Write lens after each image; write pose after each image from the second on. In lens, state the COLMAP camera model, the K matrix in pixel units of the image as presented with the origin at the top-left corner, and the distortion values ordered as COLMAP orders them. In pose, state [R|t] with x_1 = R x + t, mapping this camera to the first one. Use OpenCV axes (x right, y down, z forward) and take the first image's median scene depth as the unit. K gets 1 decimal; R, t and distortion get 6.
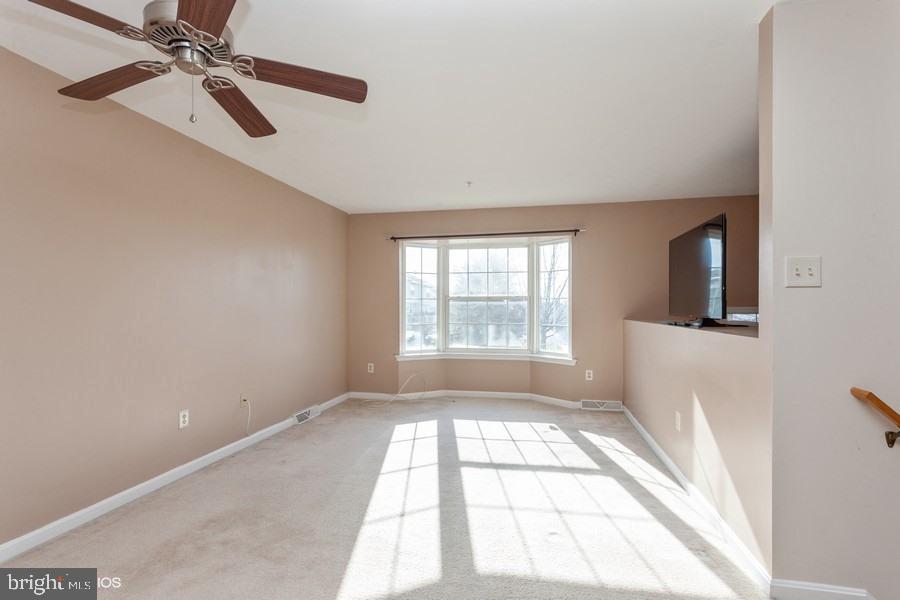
lens RADIAL K [[424.9, 0, 453.9], [0, 424.9, 309.4], [0, 0, 1]] dist [-0.004974, 0.000079]
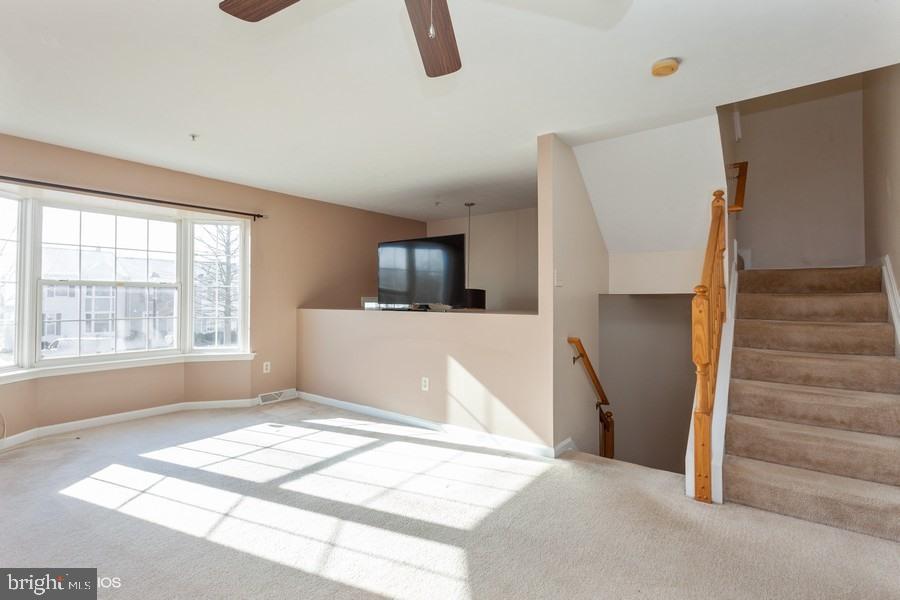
lens RADIAL K [[424.9, 0, 454.4], [0, 424.9, 292.4], [0, 0, 1]] dist [-0.004974, 0.000079]
pose [[0.443917, 0.013755, 0.895962, -0.359359], [0.000412, 0.999879, -0.015555, -0.000439], [-0.896068, 0.007274, 0.443858, 0.189511]]
